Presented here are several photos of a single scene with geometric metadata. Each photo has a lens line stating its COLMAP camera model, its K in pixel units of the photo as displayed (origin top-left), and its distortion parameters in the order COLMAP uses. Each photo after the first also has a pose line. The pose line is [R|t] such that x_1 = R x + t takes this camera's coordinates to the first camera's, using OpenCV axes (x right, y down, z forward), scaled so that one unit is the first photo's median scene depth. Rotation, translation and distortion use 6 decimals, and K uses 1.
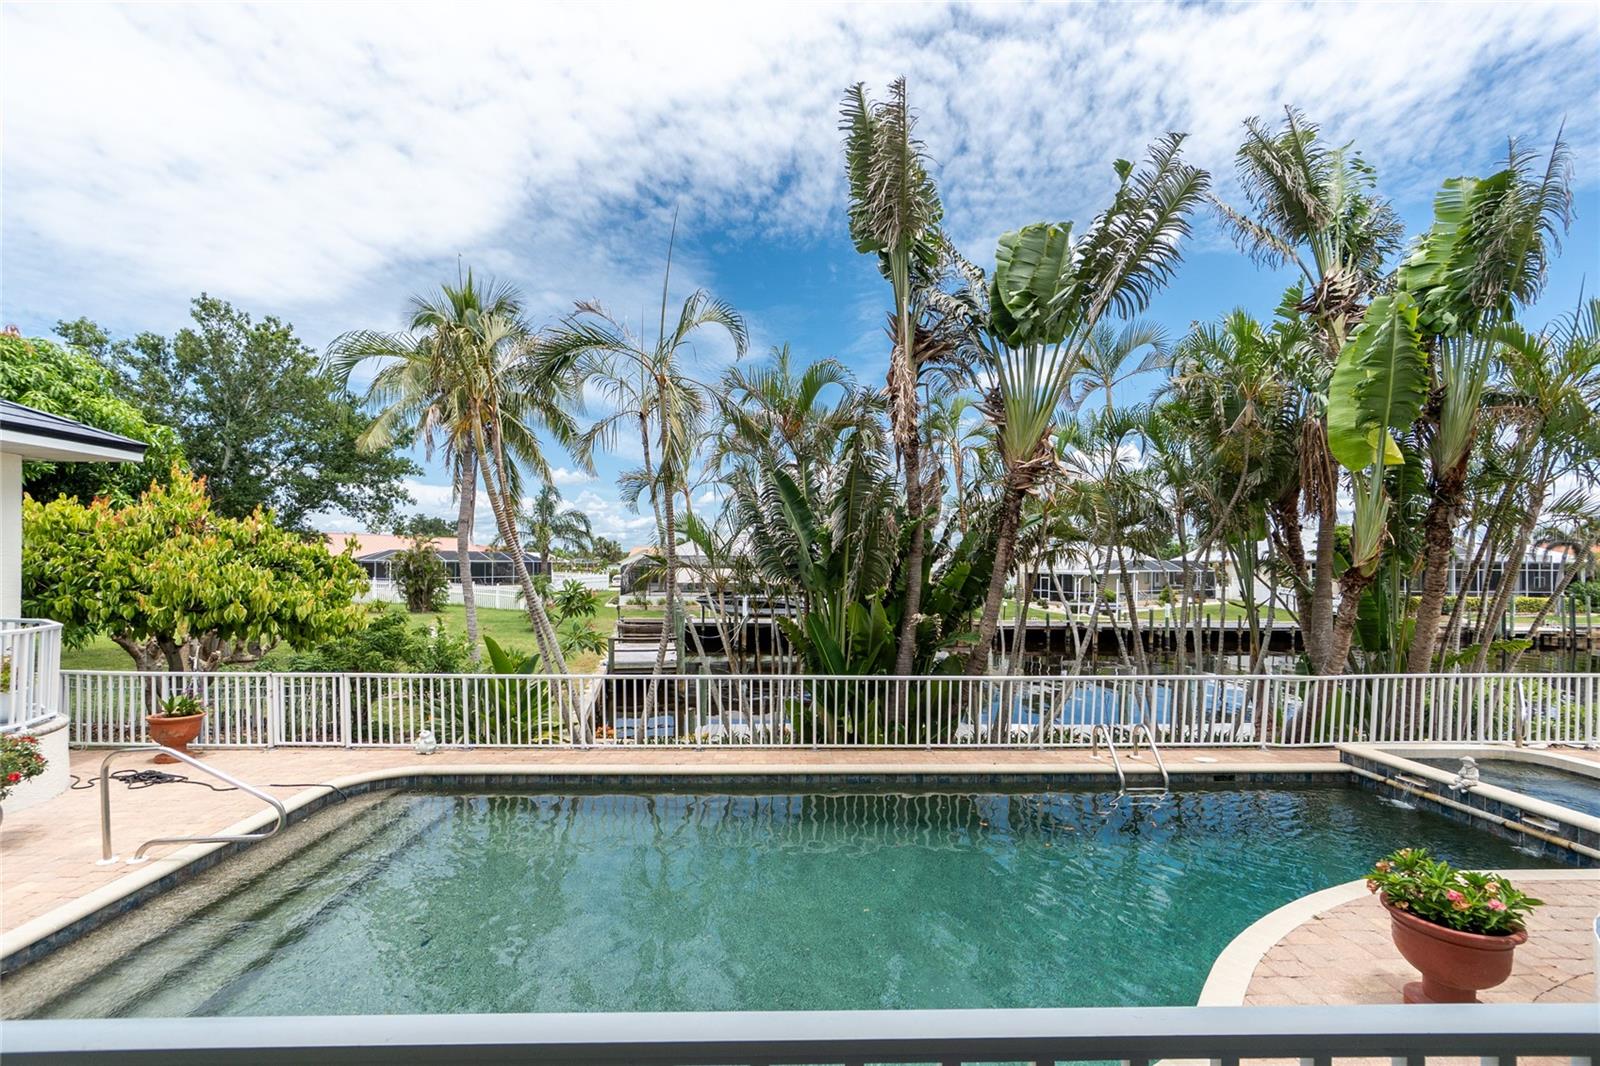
lens RADIAL K [[697.3, 0, 798.9], [0, 697.3, 563.4], [0, 0, 1]] dist [-0.000187, 0.000042]
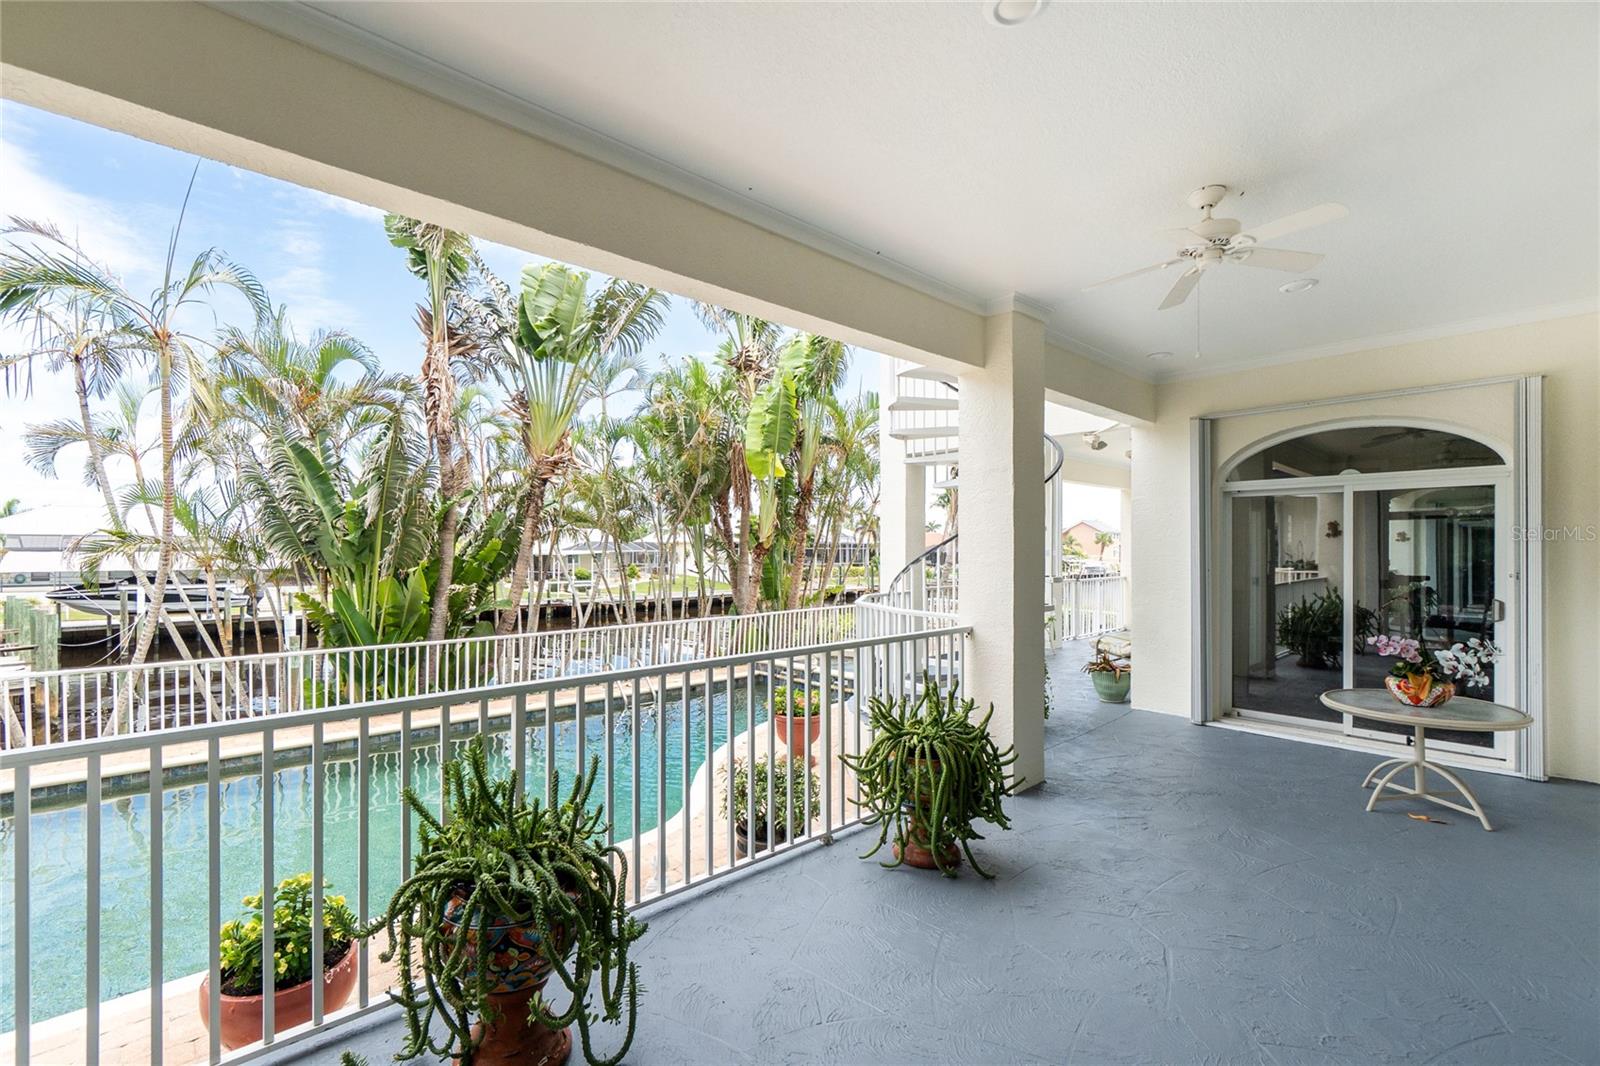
lens RADIAL K [[701.1, 0, 800.0], [0, 701.1, 533.0], [0, 0, 1]] dist [-0.002535, -0.000191]
pose [[0.744457, 0.007811, 0.667624, -0.154091], [0.005512, 0.999826, -0.017844, 0.012493], [-0.667647, 0.016964, 0.744284, -0.189141]]
